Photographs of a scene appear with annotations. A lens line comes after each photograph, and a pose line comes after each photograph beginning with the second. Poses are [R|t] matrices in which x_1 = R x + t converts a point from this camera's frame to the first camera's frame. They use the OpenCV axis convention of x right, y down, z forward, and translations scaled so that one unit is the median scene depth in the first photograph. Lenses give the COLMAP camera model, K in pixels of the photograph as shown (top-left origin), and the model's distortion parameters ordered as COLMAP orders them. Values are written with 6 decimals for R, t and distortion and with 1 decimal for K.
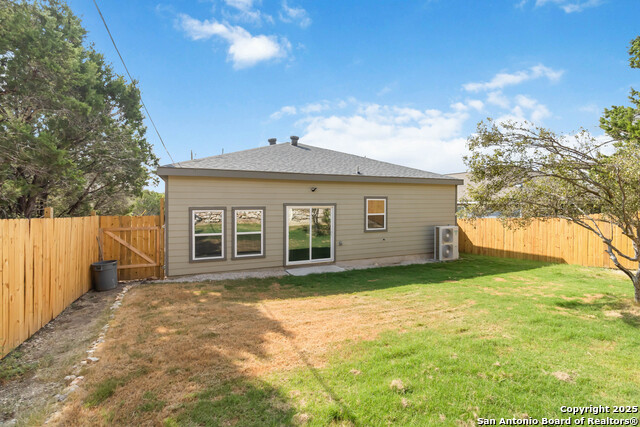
lens RADIAL K [[304.7, 0, 323.9], [0, 304.7, 204.5], [0, 0, 1]] dist [0.002110, 0.000838]
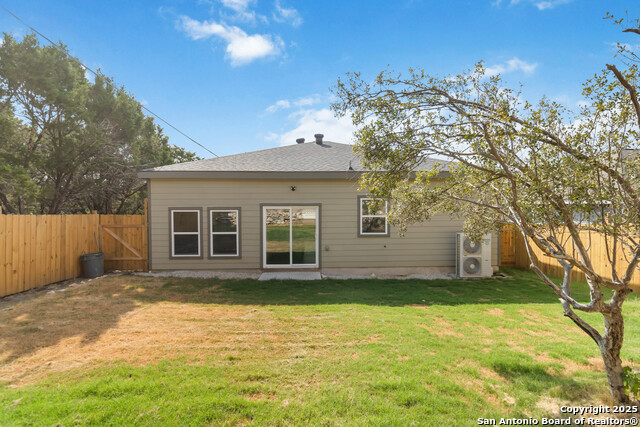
lens RADIAL K [[298.0, 0, 325.6], [0, 298.0, 214.9], [0, 0, 1]] dist [0.001458, -0.000046]
pose [[0.926539, 0.008629, -0.376100, 0.386132], [0.000133, 0.999729, 0.023266, 0.009468], [0.376198, -0.021607, 0.926287, 0.194096]]
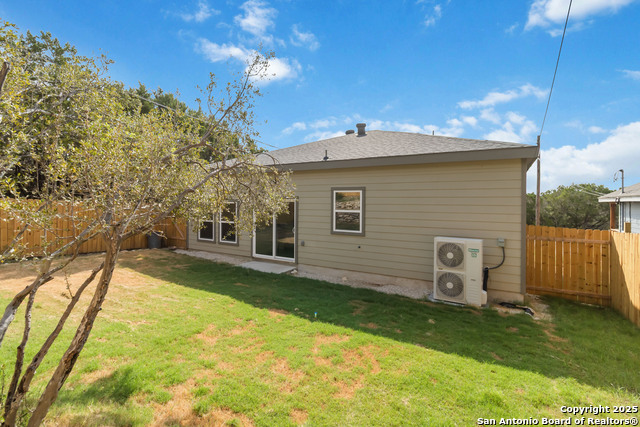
lens RADIAL K [[304.7, 0, 323.9], [0, 304.7, 204.5], [0, 0, 1]] dist [0.002110, 0.000838]
pose [[0.568297, 0.009236, -0.822772, 0.803840], [-0.019827, 0.999800, -0.002472, 0.020238], [0.822584, 0.017718, 0.568367, 0.574212]]
